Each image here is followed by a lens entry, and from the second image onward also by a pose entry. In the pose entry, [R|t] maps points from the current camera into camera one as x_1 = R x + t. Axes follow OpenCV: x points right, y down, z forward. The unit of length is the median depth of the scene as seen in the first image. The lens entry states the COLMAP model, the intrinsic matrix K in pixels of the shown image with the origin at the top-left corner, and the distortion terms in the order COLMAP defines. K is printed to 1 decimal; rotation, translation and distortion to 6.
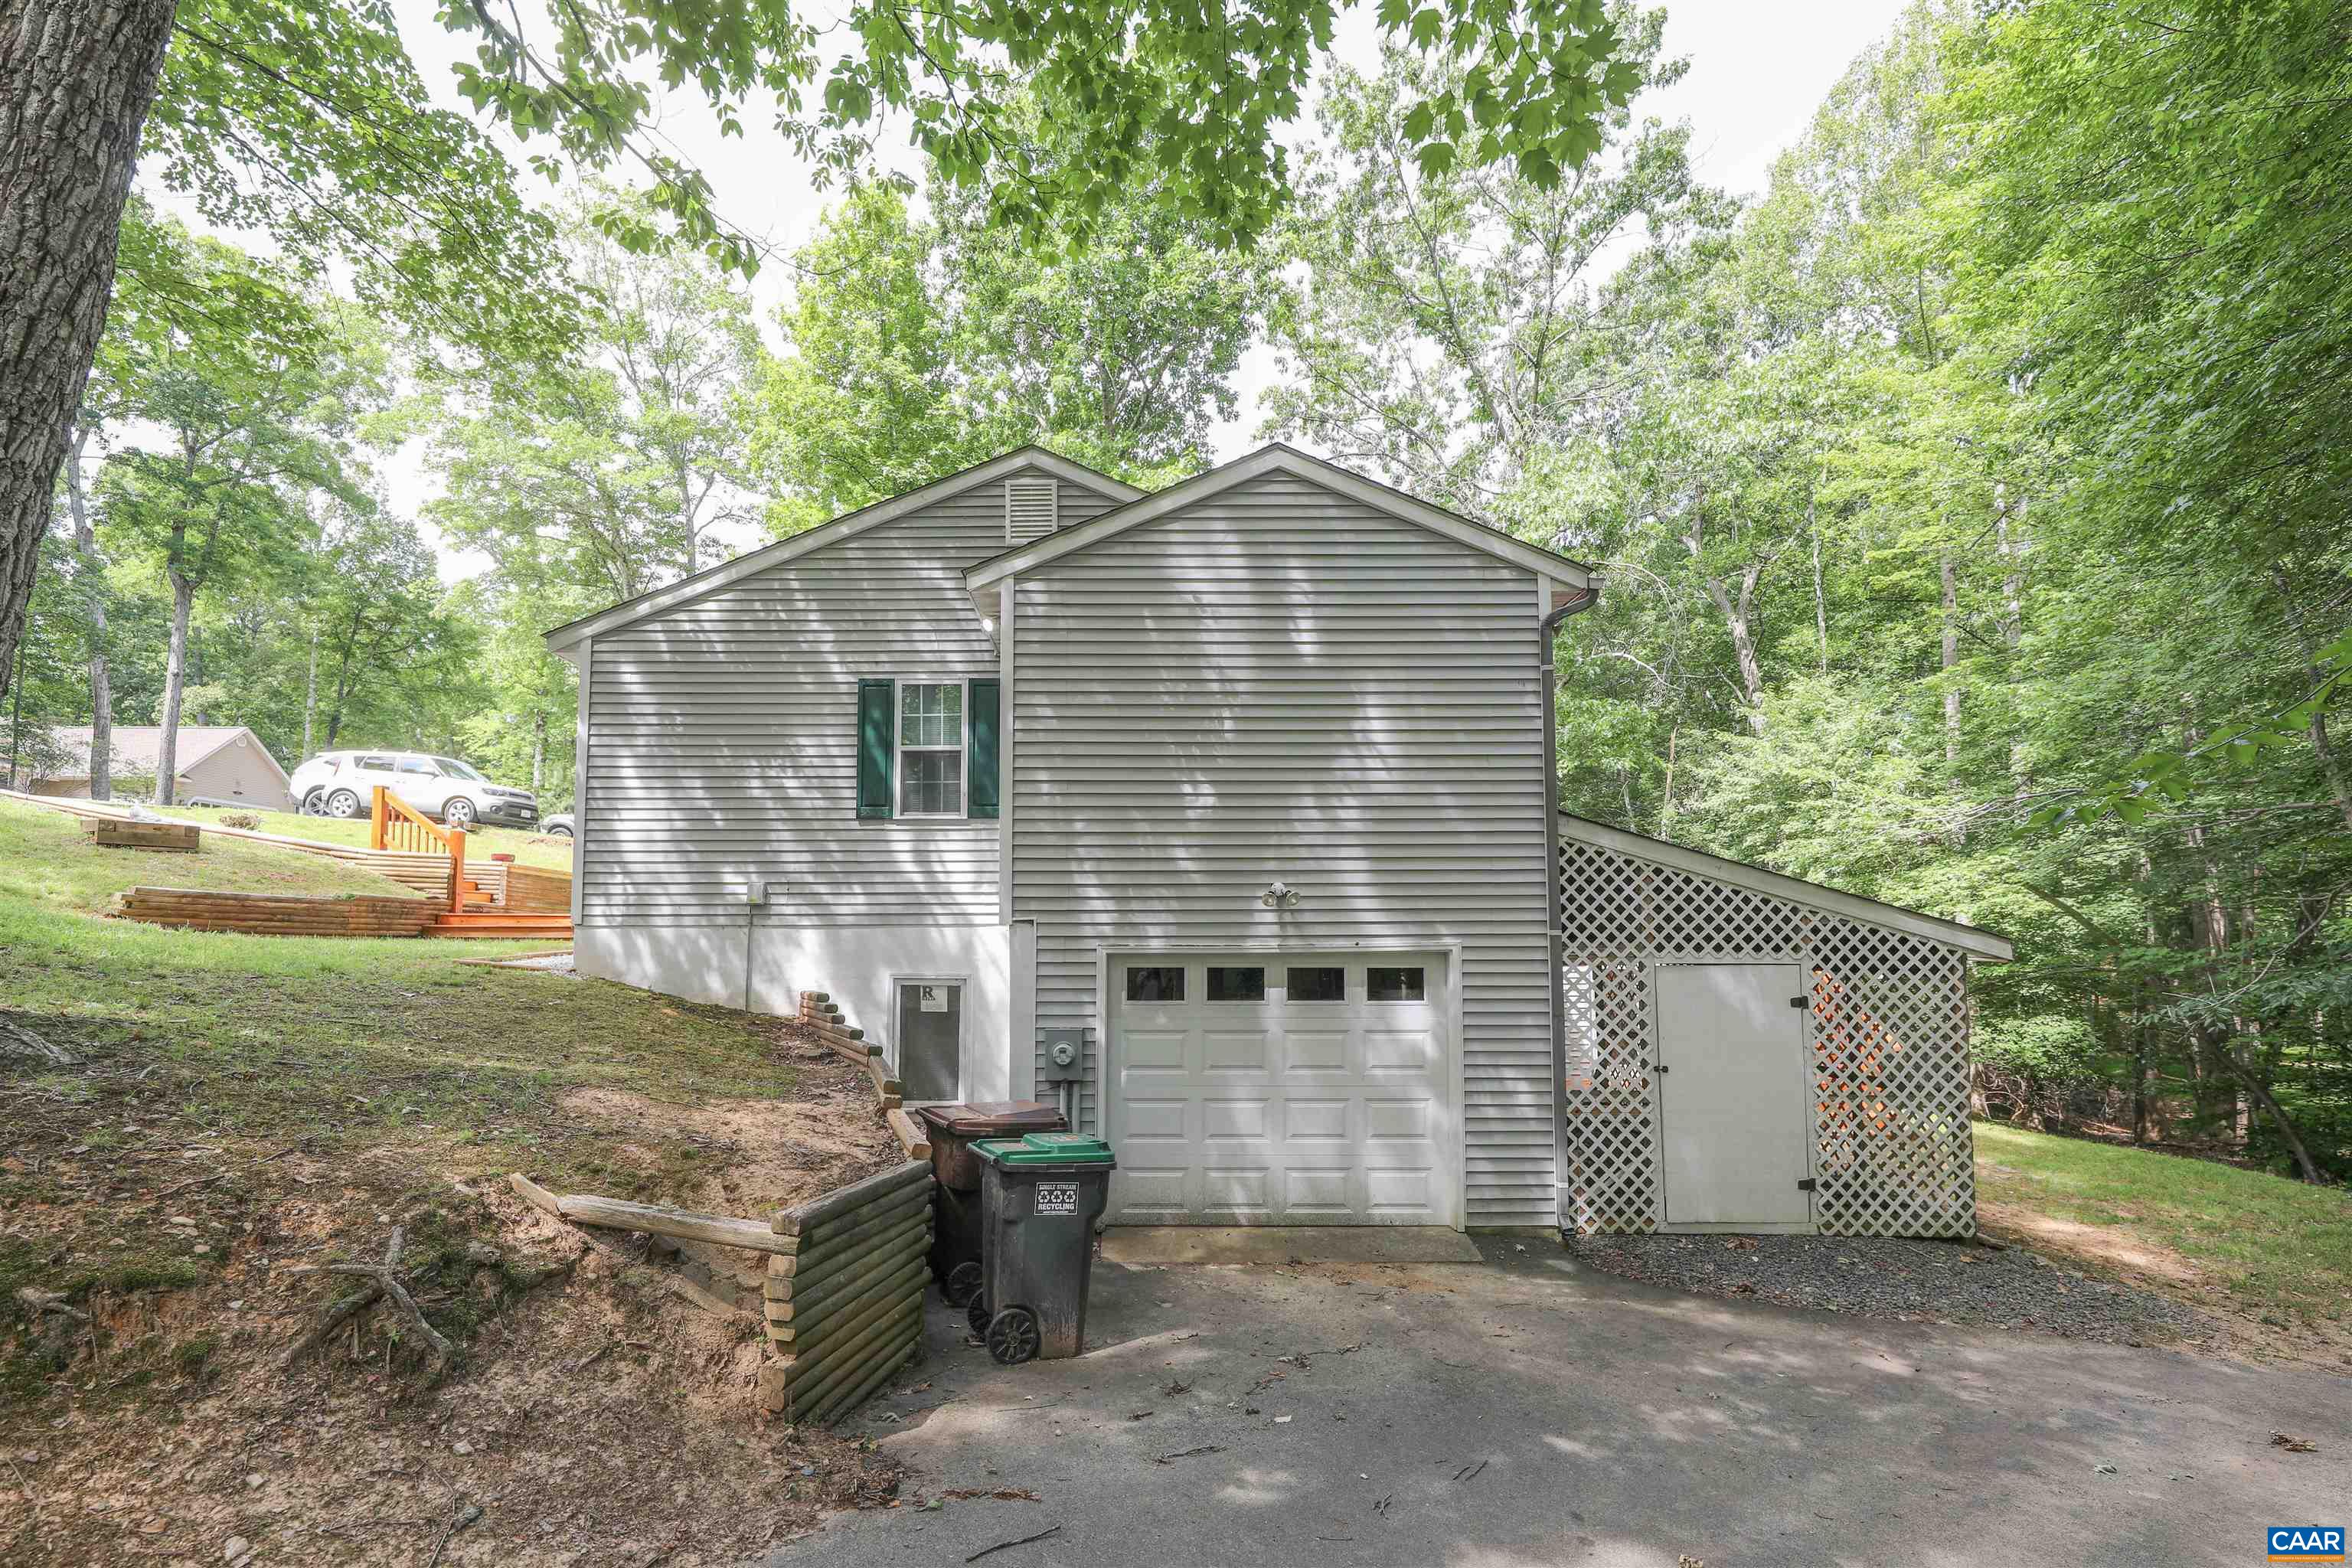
lens RADIAL K [[953.1, 0, 1098.6], [0, 953.1, 868.9], [0, 0, 1]] dist [-0.000223, -0.003325]
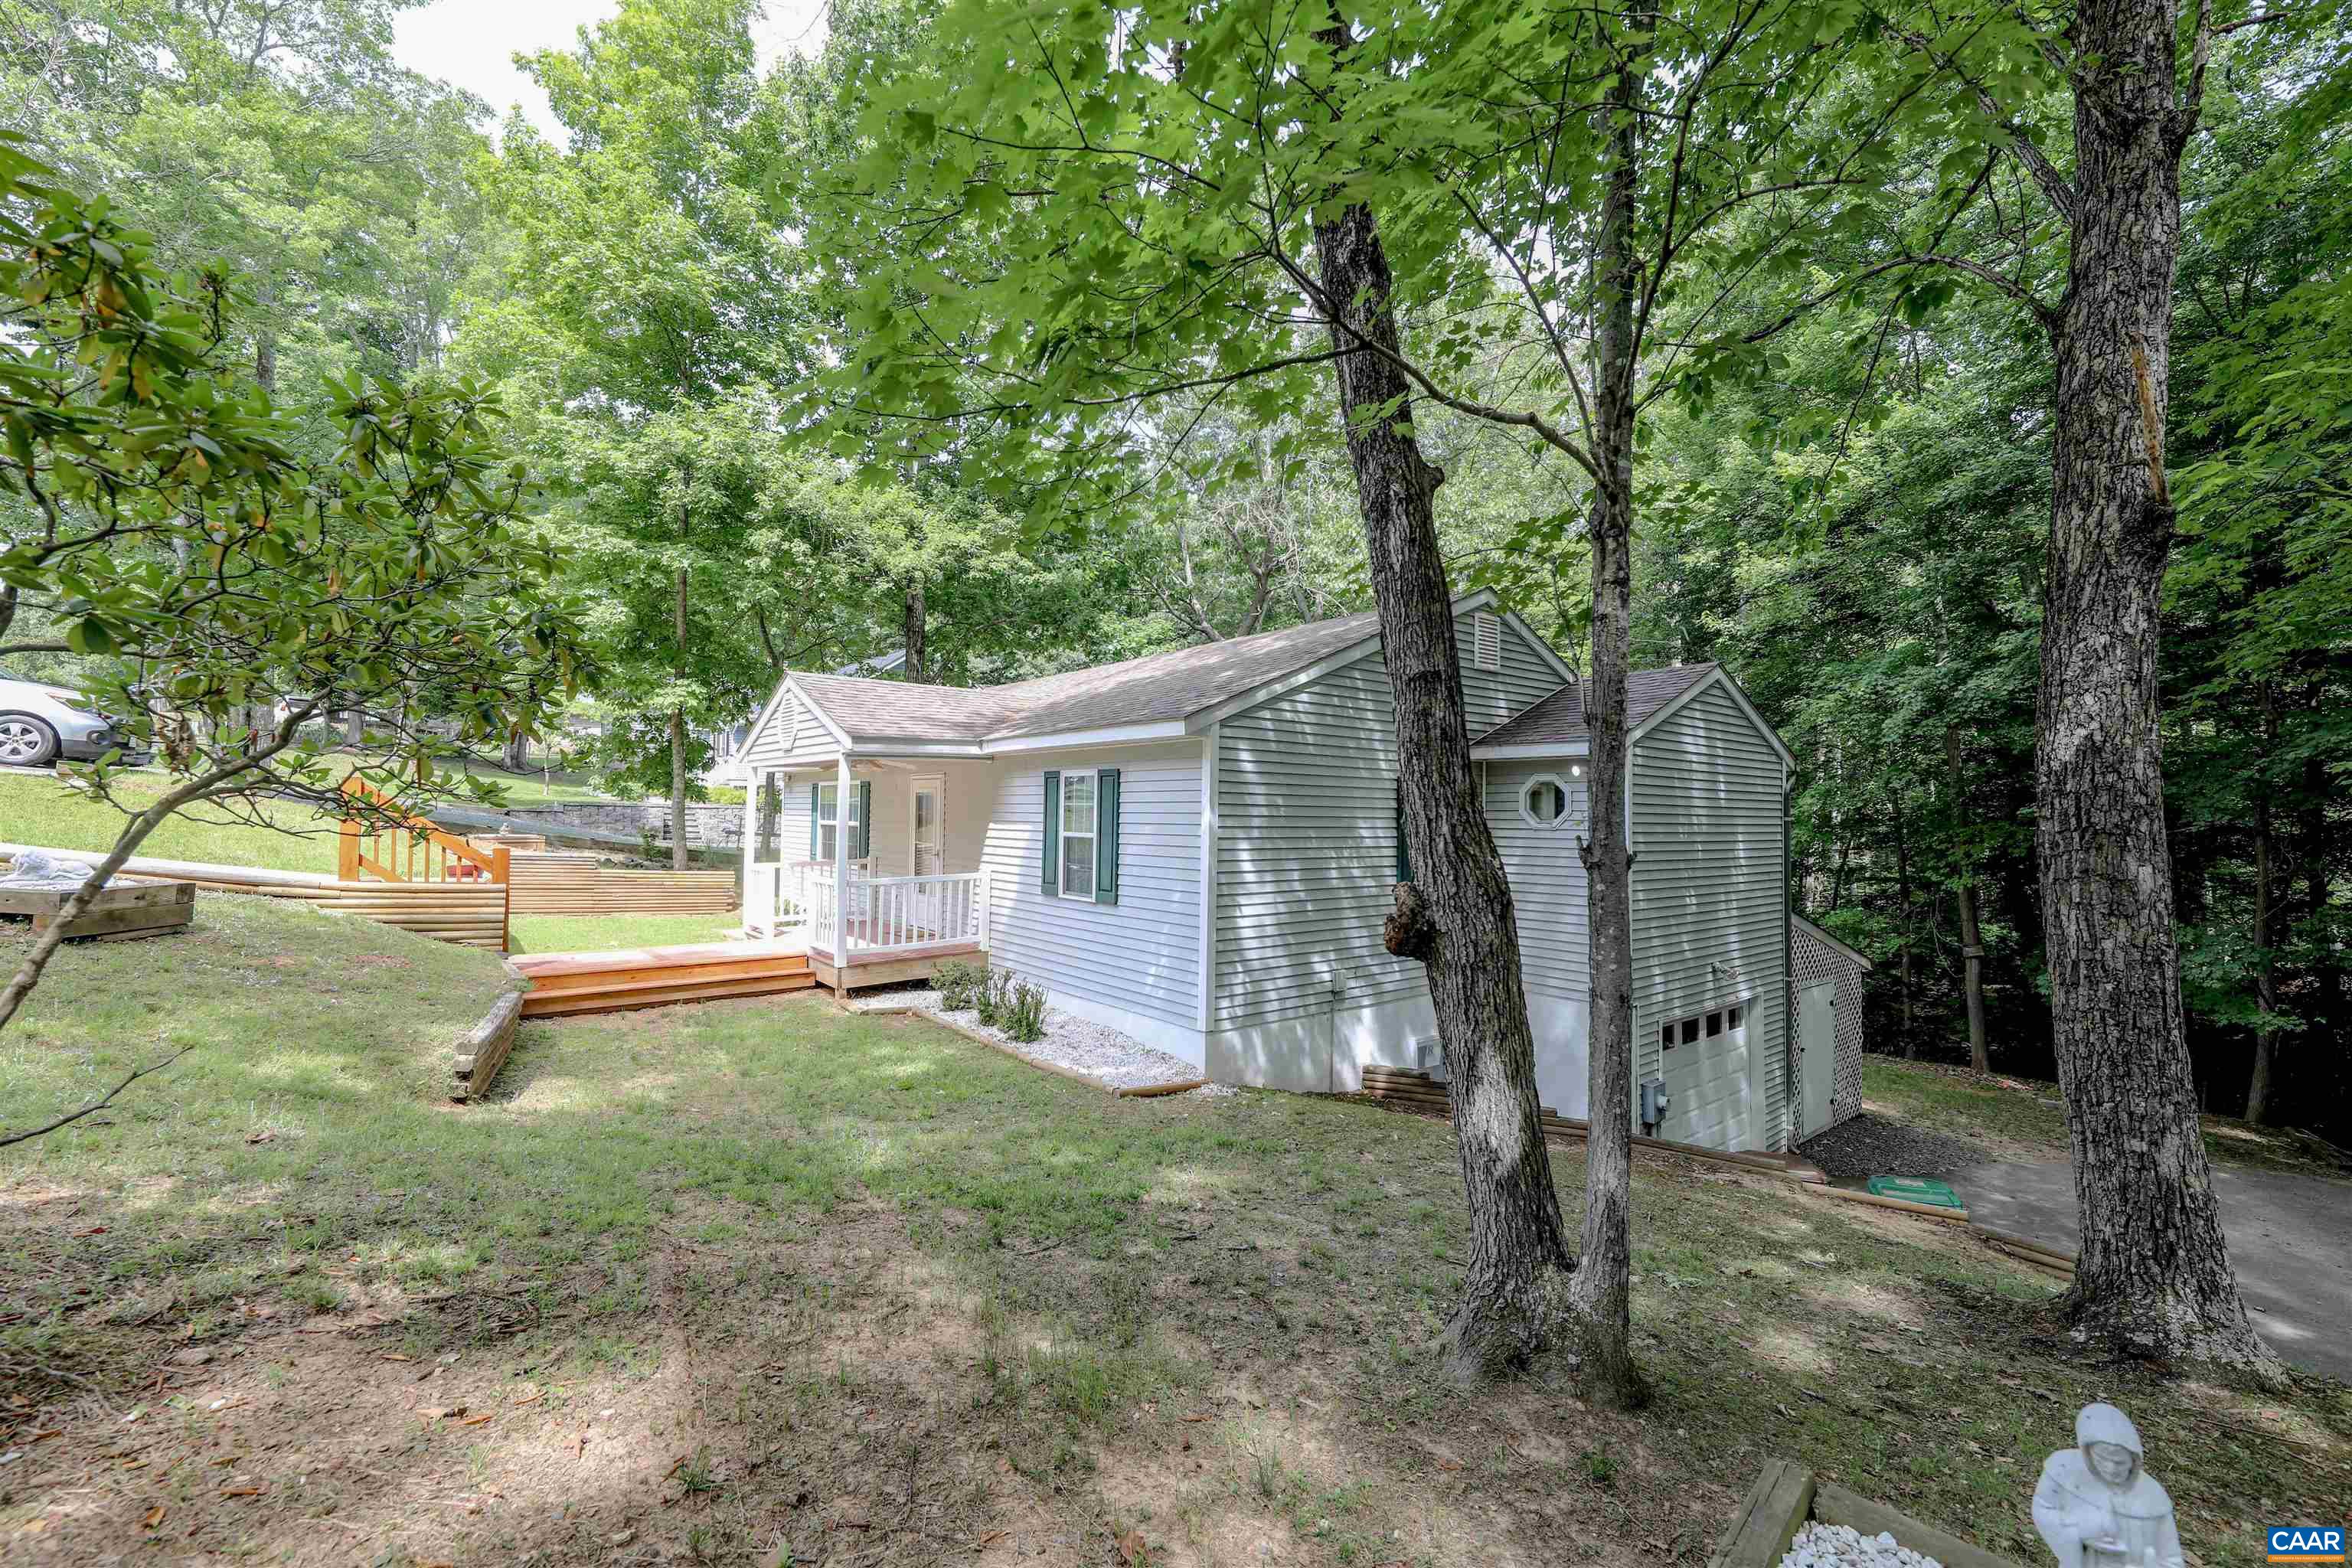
lens RADIAL K [[953.1, 0, 1157.0], [0, 953.1, 782.3], [0, 0, 1]] dist [-0.000223, -0.003325]
pose [[0.786571, 0.033311, 0.616601, -1.166659], [-0.055588, 0.998309, 0.016978, -0.197799], [-0.614993, -0.047630, 0.787093, 0.302934]]
